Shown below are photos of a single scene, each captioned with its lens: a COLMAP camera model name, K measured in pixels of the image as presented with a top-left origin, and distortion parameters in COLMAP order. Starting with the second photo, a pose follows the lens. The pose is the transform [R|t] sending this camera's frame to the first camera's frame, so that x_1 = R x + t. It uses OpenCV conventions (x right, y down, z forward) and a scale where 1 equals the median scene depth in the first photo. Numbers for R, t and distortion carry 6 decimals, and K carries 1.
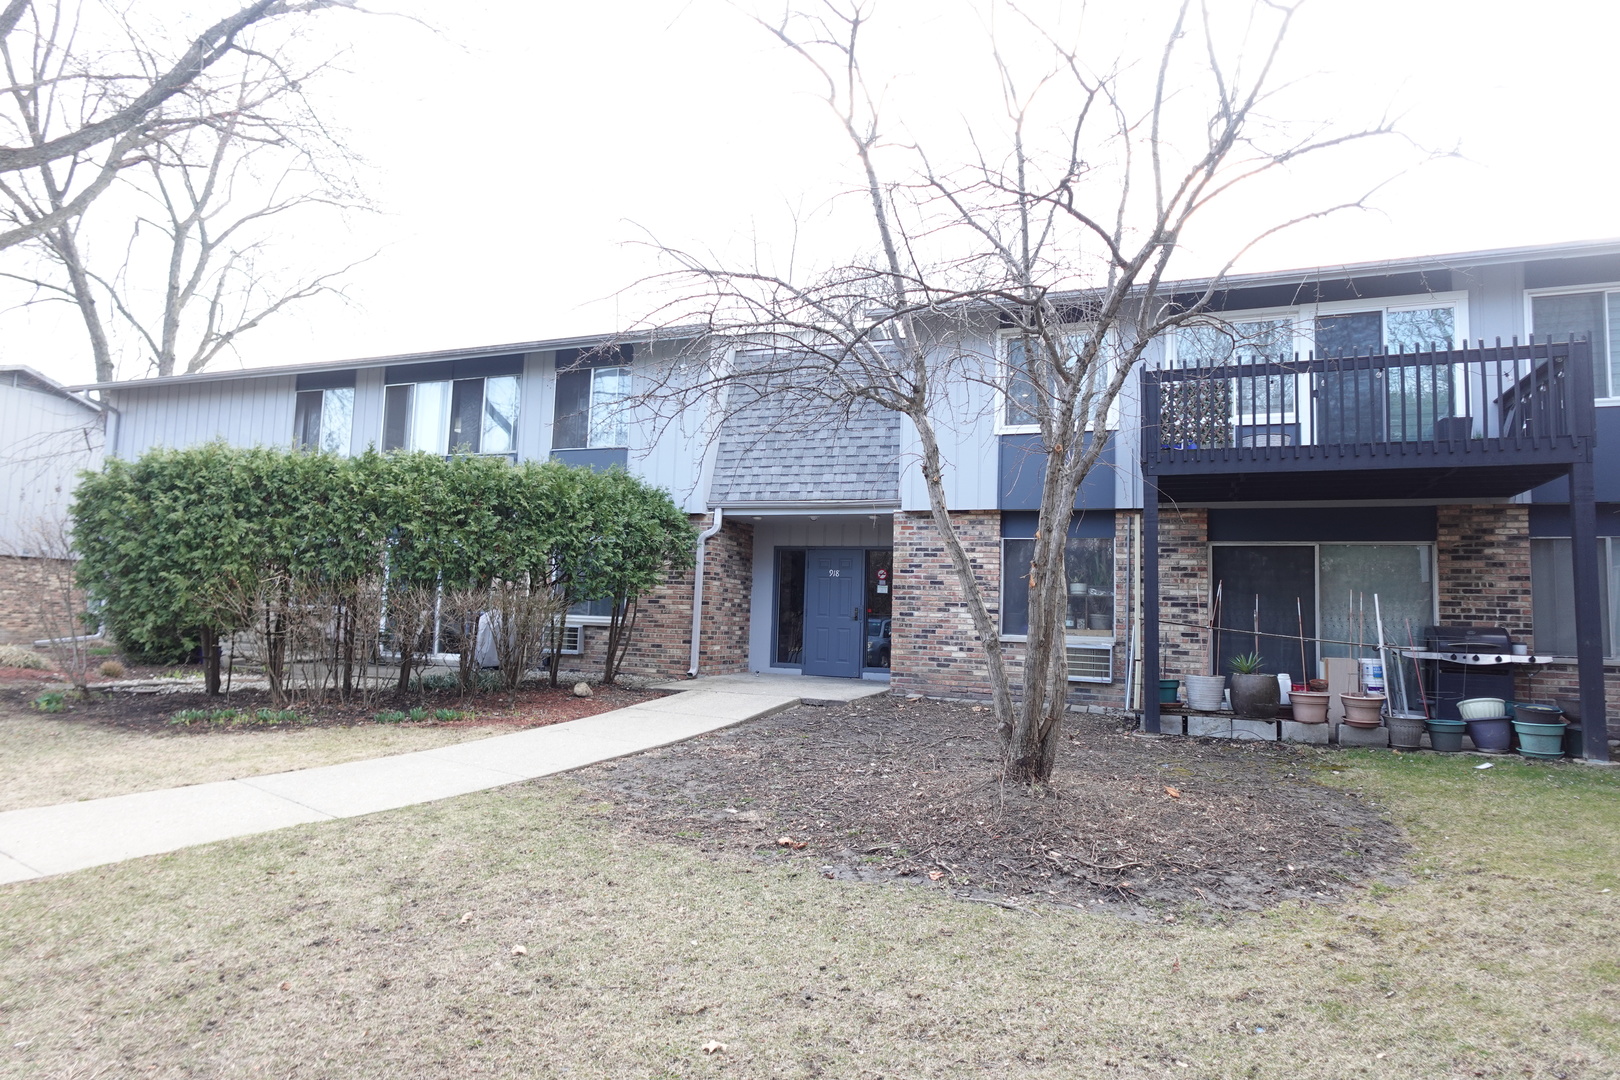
lens RADIAL K [[916.5, 0, 811.8], [0, 916.5, 542.4], [0, 0, 1]] dist [-0.005216, 0.006234]
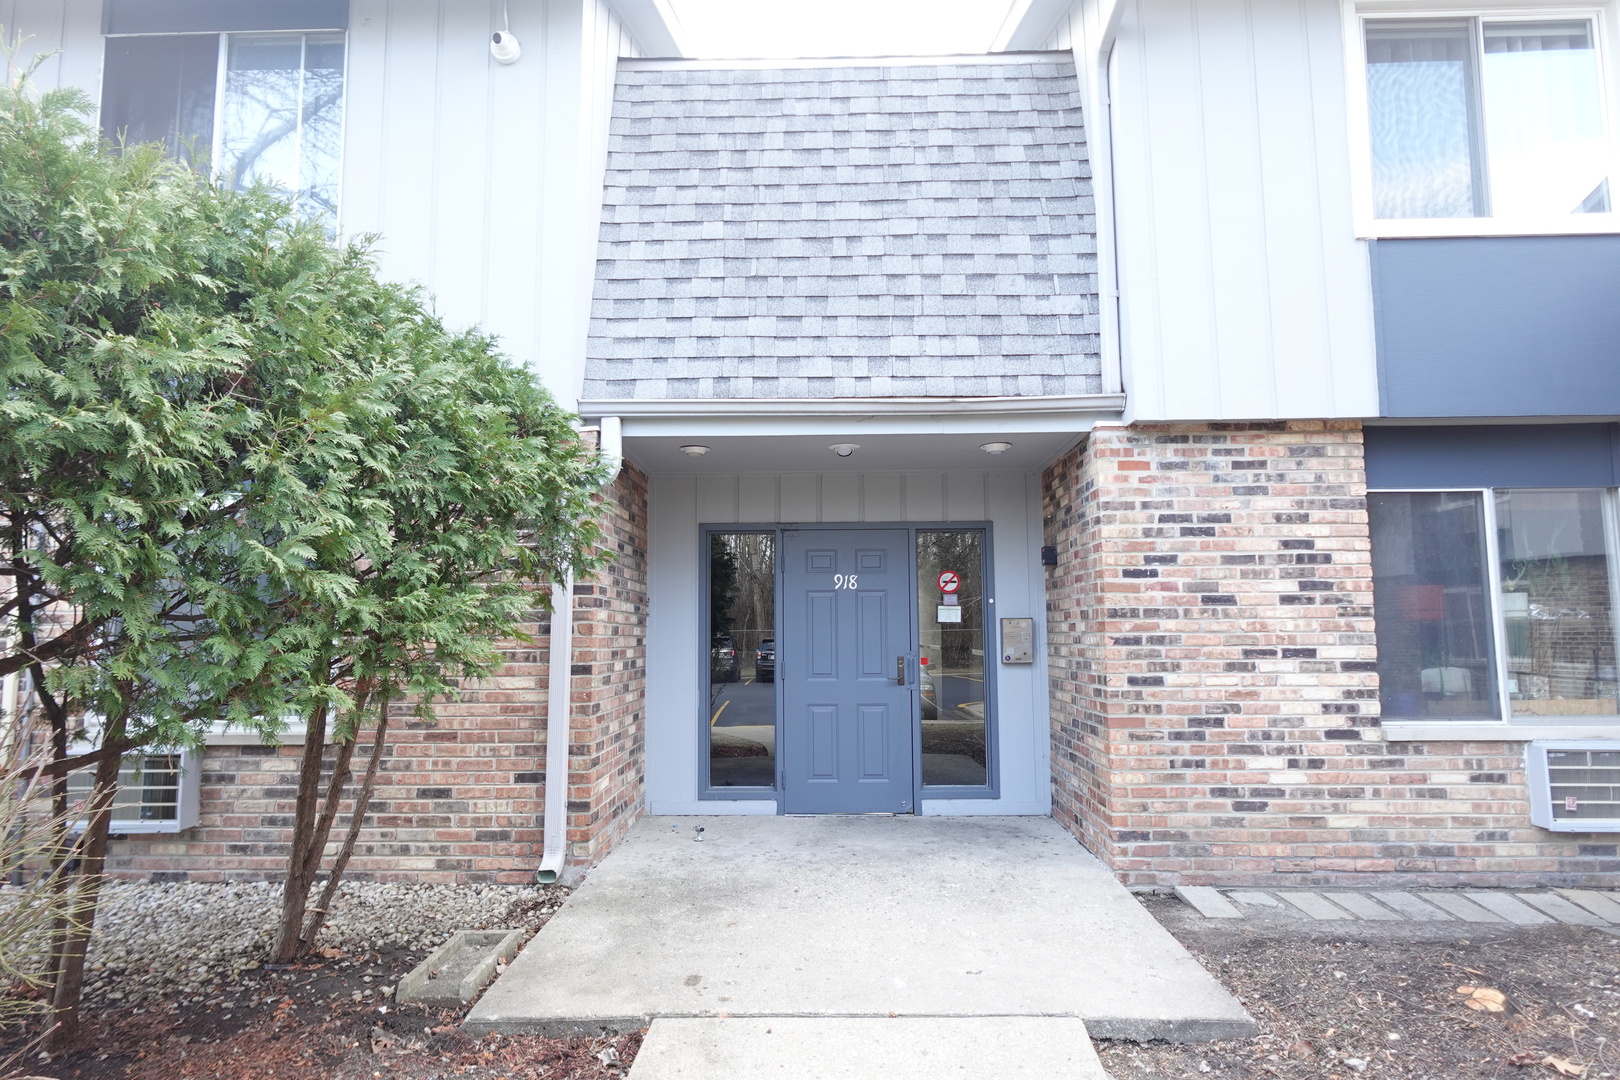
lens RADIAL K [[916.5, 0, 811.8], [0, 916.5, 542.4], [0, 0, 1]] dist [-0.005216, 0.006234]
pose [[0.940693, -0.007390, 0.339180, -0.168261], [0.009299, 0.999949, -0.004001, 0.018504], [-0.339133, 0.006918, 0.940713, 0.677329]]
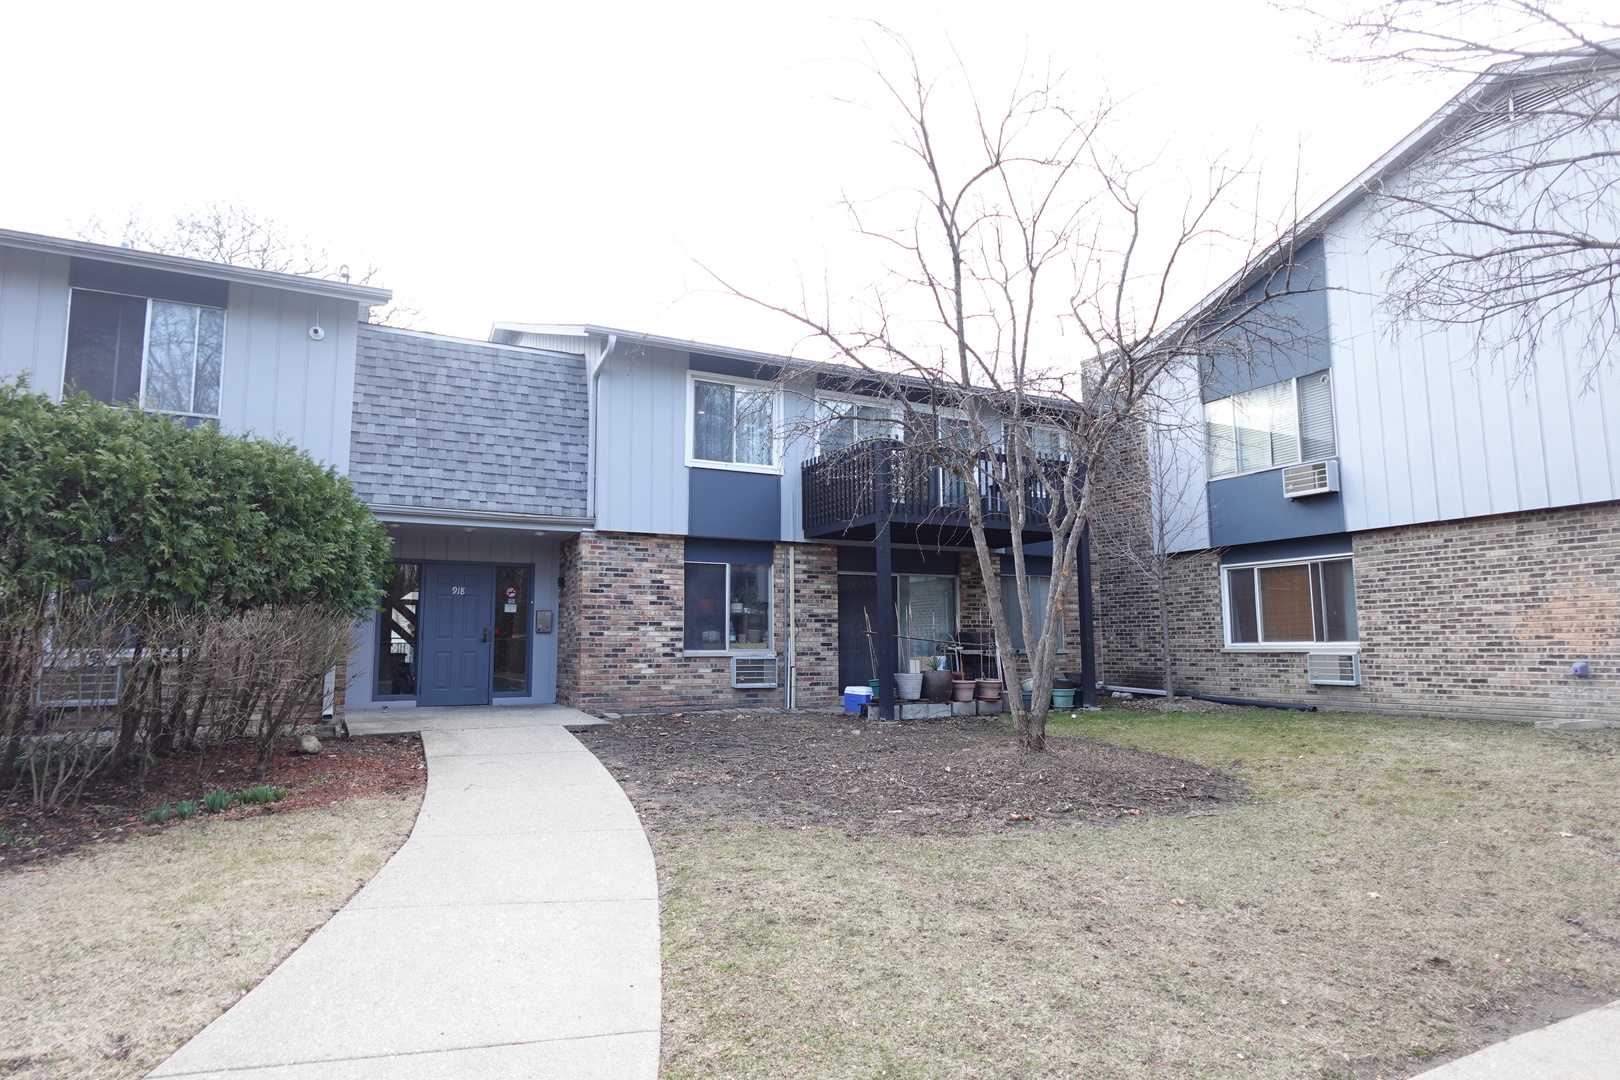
lens RADIAL K [[916.5, 0, 811.8], [0, 916.5, 542.4], [0, 0, 1]] dist [-0.005216, 0.006234]
pose [[0.651535, 0.048811, 0.757046, -0.506671], [-0.039058, 0.998763, -0.030781, 0.000258], [-0.757612, -0.009513, 0.652636, 0.172082]]
